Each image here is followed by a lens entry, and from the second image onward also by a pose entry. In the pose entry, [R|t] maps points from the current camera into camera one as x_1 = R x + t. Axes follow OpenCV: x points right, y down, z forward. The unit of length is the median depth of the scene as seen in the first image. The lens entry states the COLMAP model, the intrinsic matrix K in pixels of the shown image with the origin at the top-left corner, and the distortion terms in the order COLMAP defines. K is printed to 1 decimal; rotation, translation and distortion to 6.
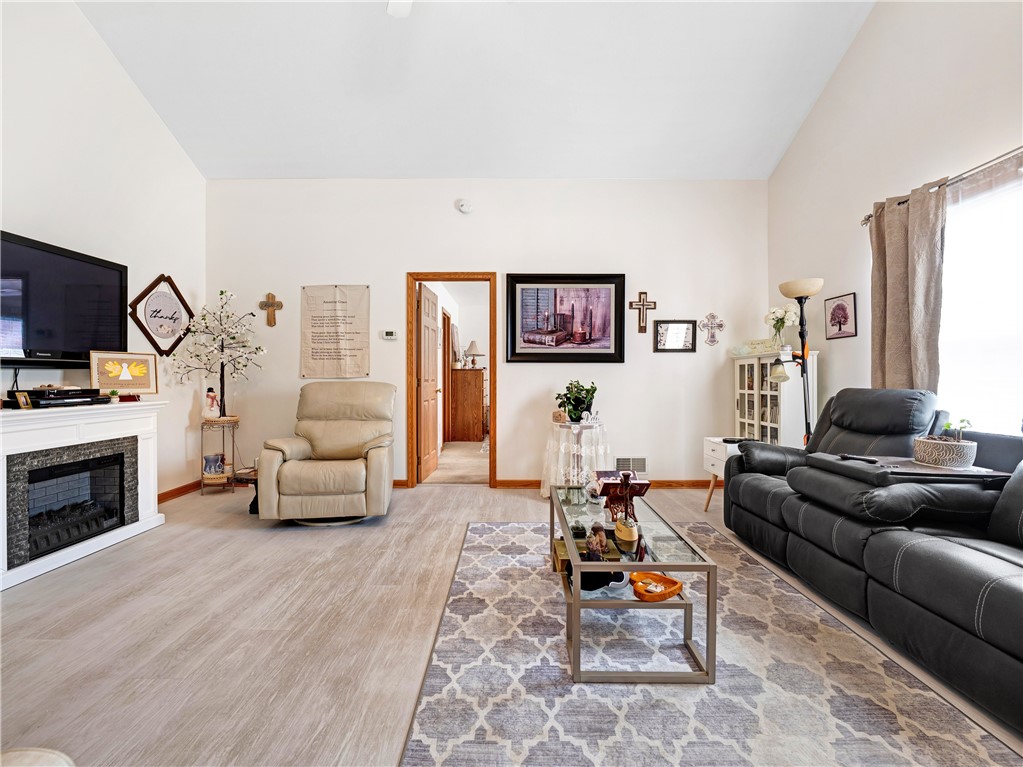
lens RADIAL K [[438.6, 0, 483.8], [0, 438.6, 383.0], [0, 0, 1]] dist [-0.023456, 0.004678]
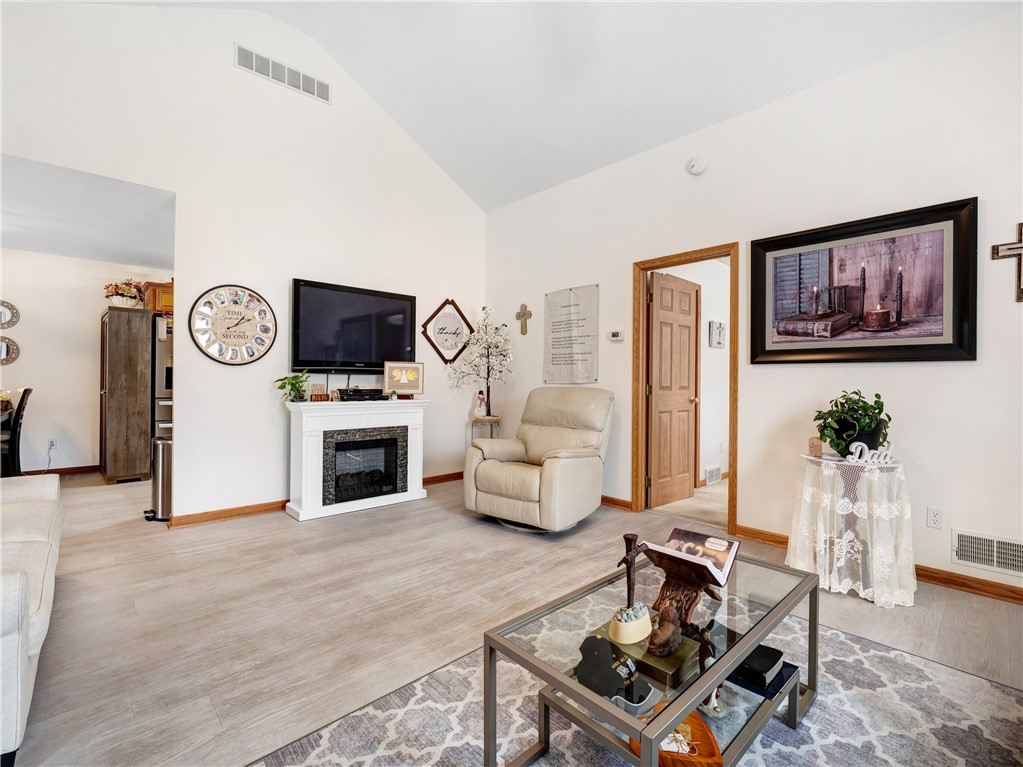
lens RADIAL K [[459.0, 0, 486.3], [0, 459.0, 383.1], [0, 0, 1]] dist [-0.013796, 0.000776]
pose [[0.696487, 0.009793, -0.717502, 0.380873], [-0.020136, 0.999780, -0.005901, -0.003745], [0.717287, 0.018557, 0.696531, 0.222885]]
